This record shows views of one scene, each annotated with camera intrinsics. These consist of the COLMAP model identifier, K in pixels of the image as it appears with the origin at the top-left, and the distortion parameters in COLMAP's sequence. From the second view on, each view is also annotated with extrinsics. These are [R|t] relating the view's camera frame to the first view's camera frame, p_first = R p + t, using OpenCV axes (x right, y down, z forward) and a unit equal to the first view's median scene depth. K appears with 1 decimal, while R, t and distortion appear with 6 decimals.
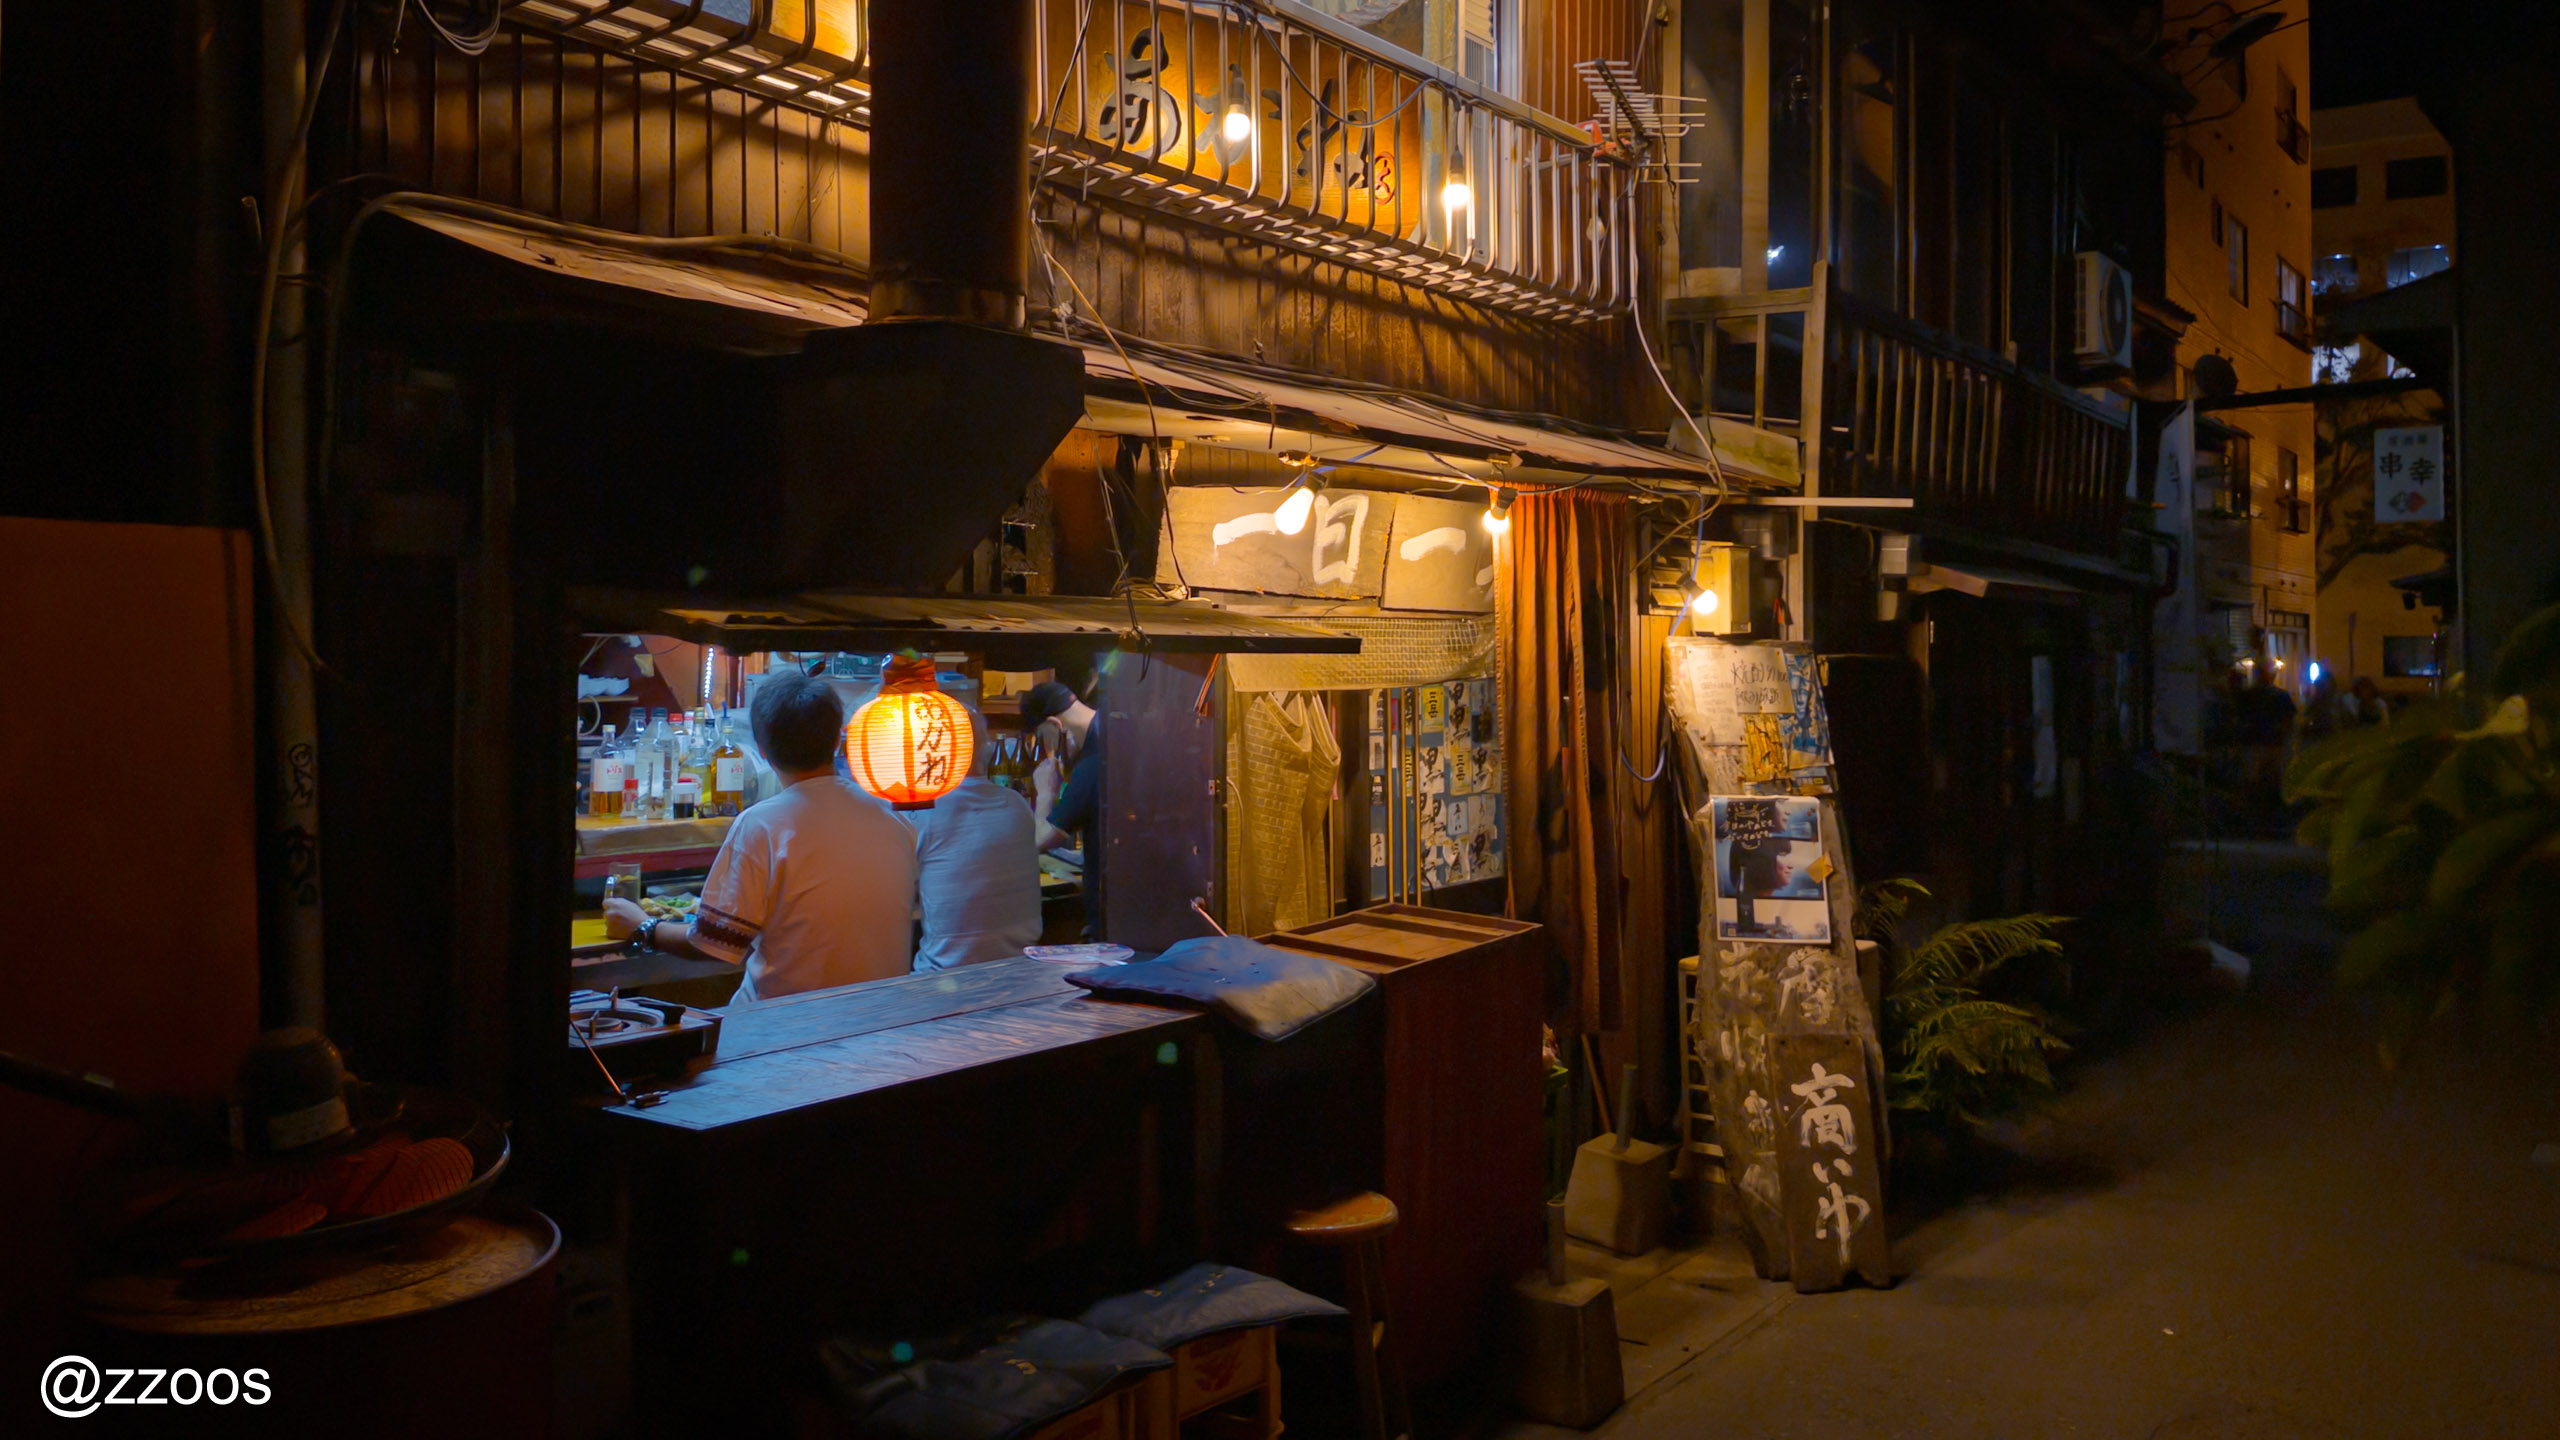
lens RADIAL K [[1861.1, 0, 1279.1], [0, 1861.1, 594.4], [0, 0, 1]] dist [0.126264, -0.217059]
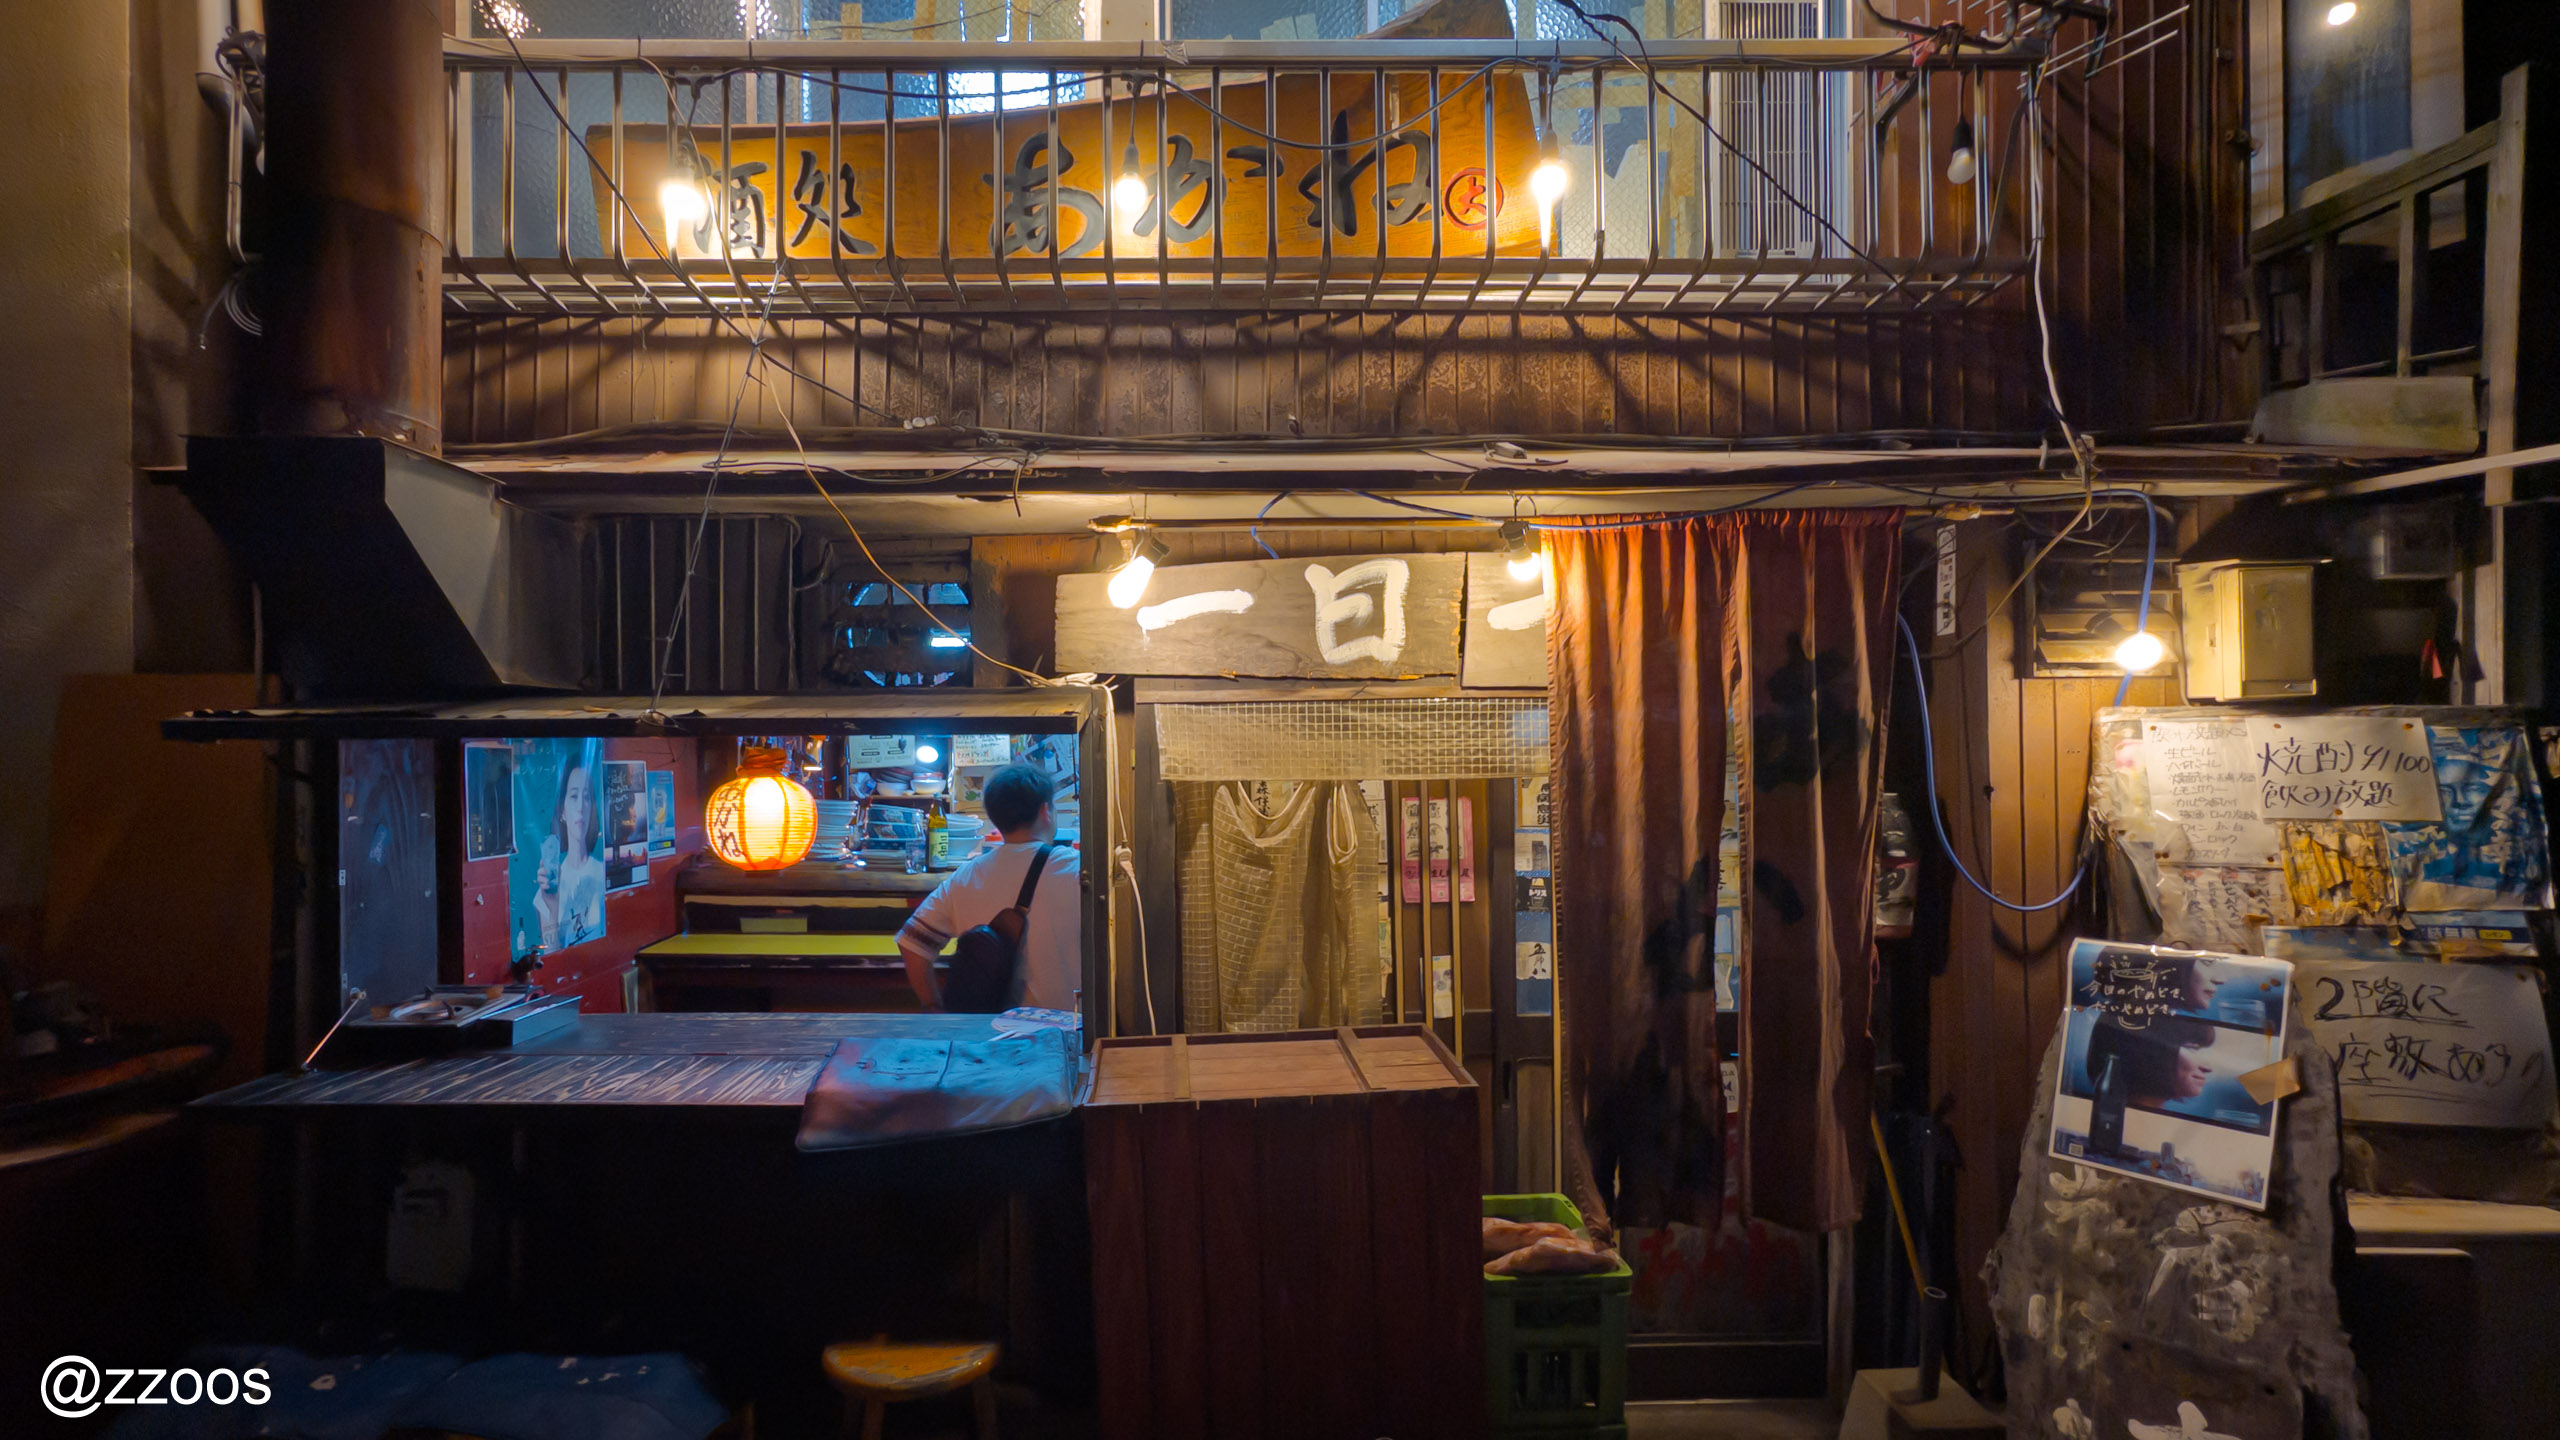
lens RADIAL K [[1083.5, 0, 1278.5], [0, 1083.5, 781.4], [0, 0, 1]] dist [-0.029731, 0.016603]
pose [[0.621702, -0.003462, -0.783246, 0.362372], [0.033586, 0.999188, 0.022243, 0.033911], [0.782533, -0.040135, 0.621314, 0.557503]]
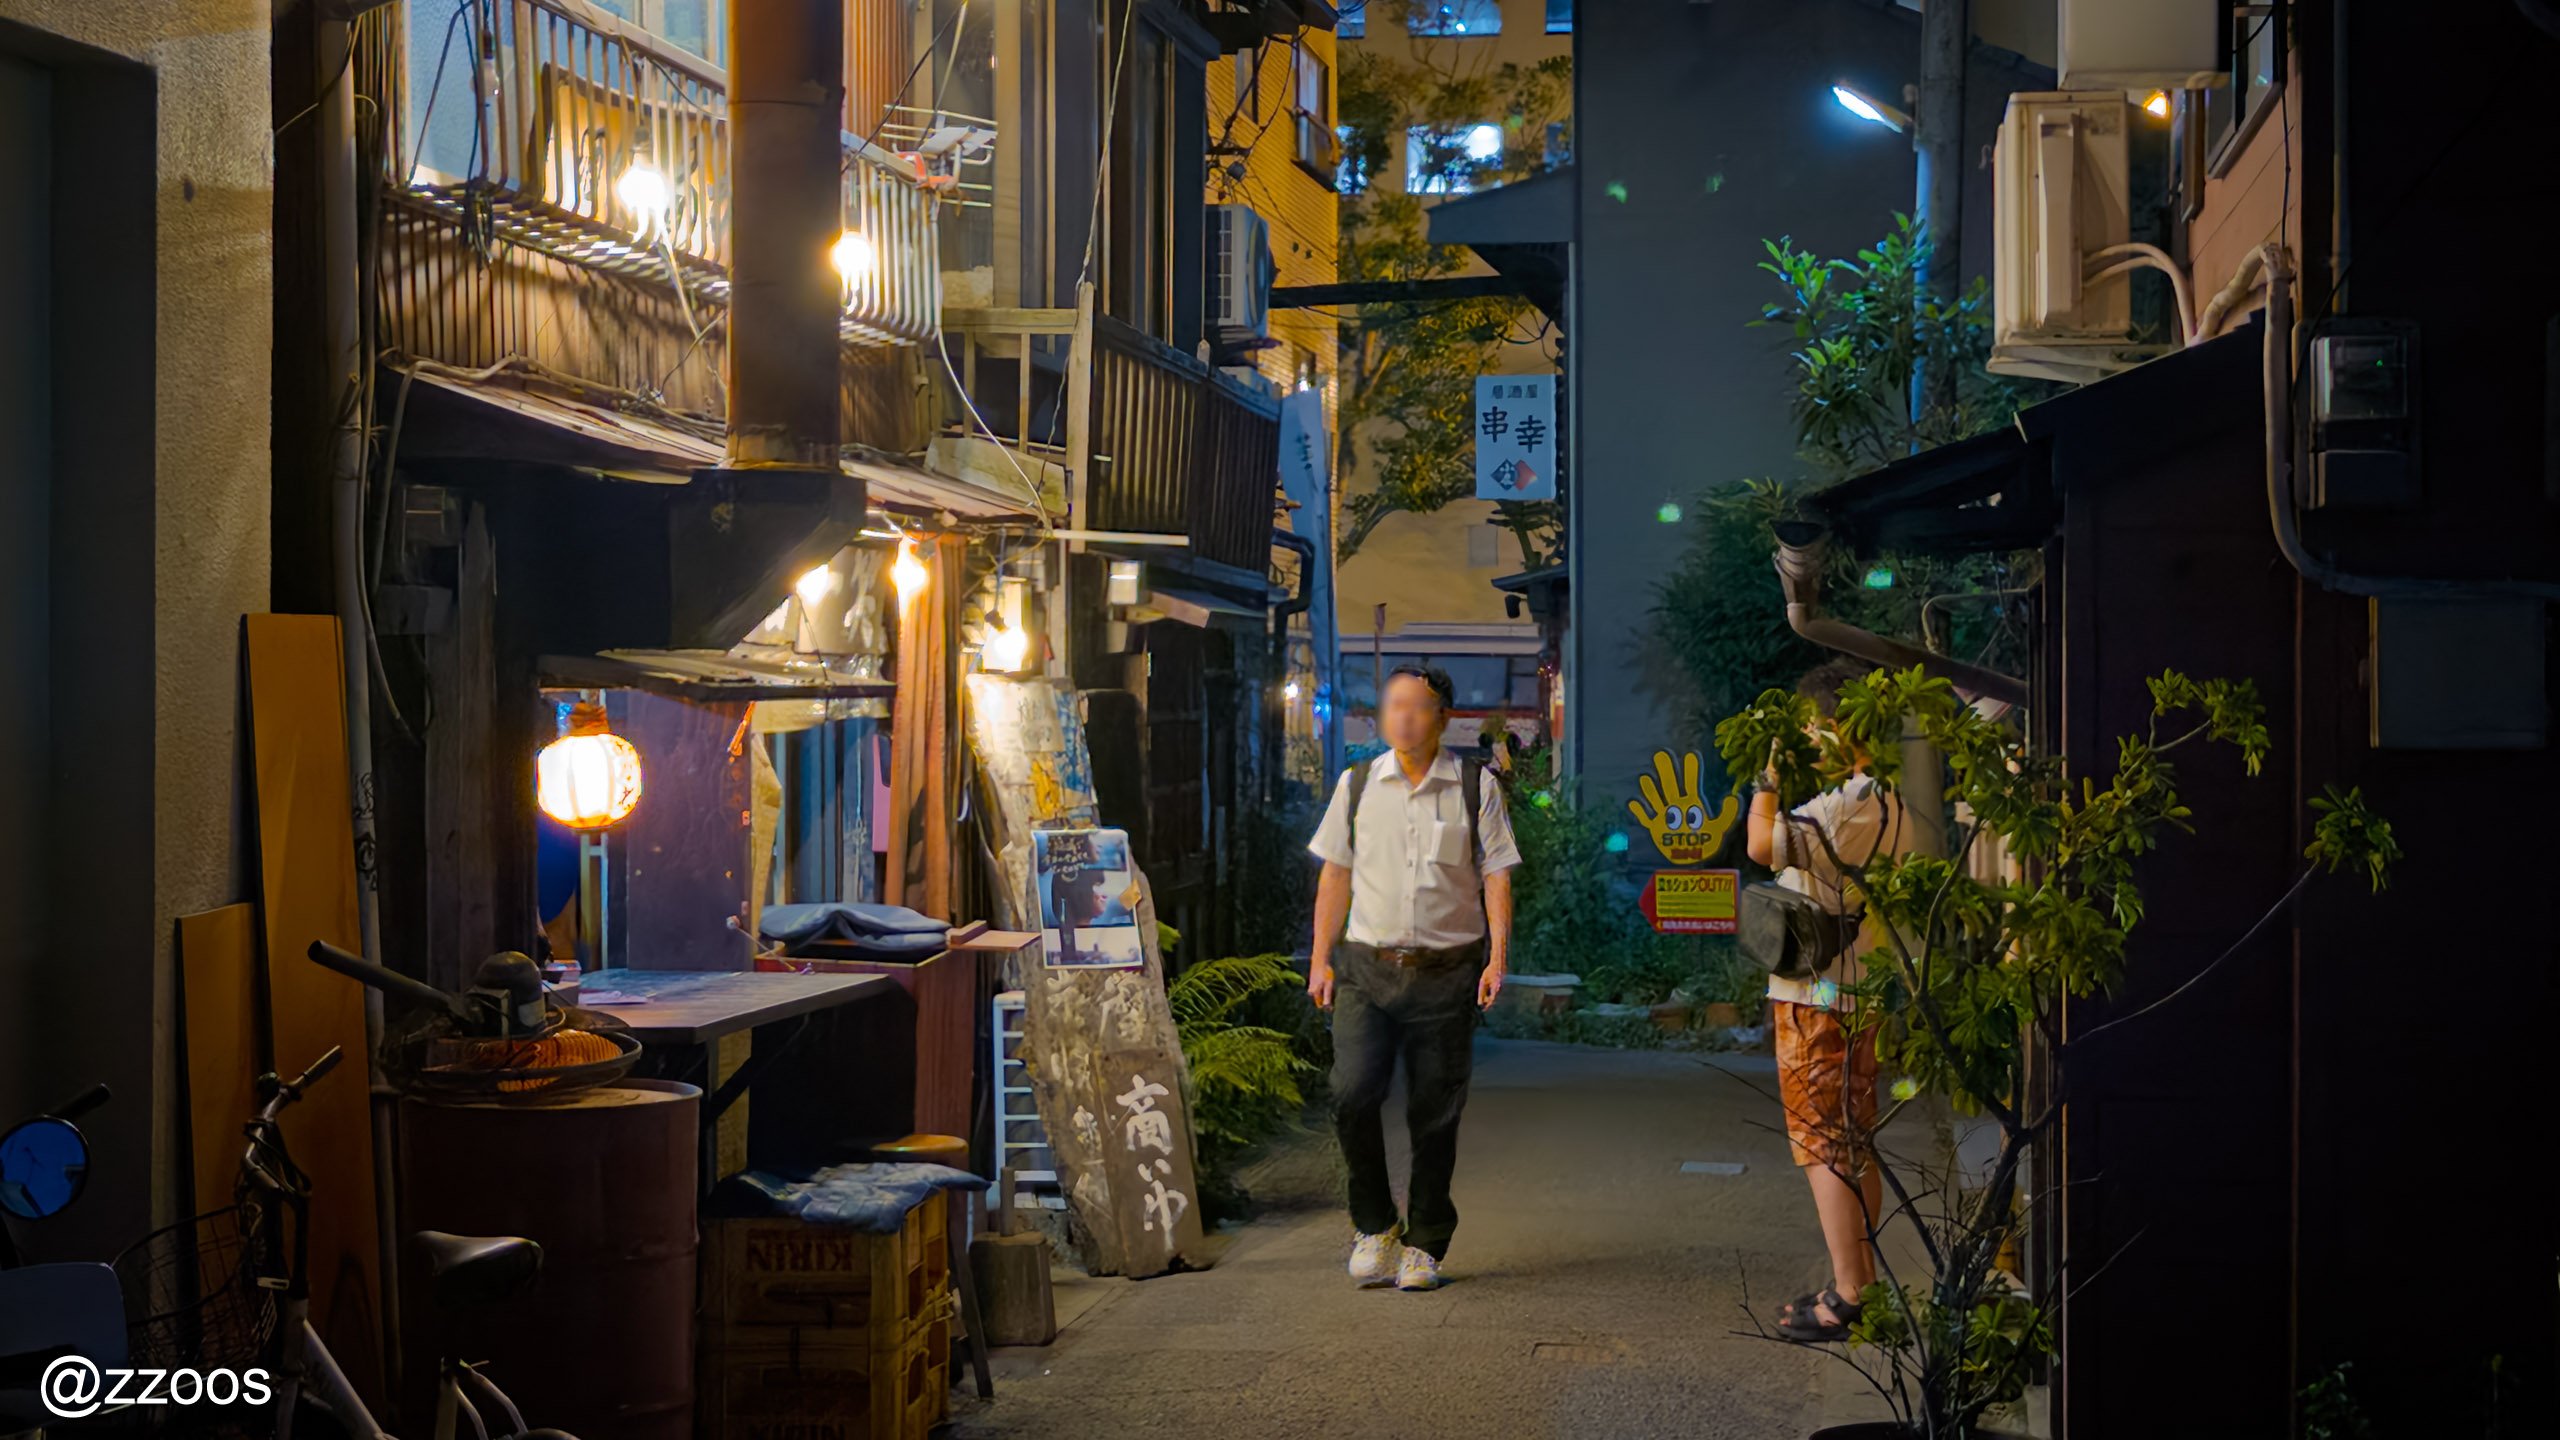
lens RADIAL K [[3717.0, 0, 1279.8], [0, 3717.0, 619.9], [0, 0, 1]] dist [0.270889, 0.007914]
pose [[0.880502, 0.000981, 0.474042, -0.627445], [-0.008610, 0.999866, 0.013922, -0.037795], [-0.473965, -0.016340, 0.880392, -0.867832]]
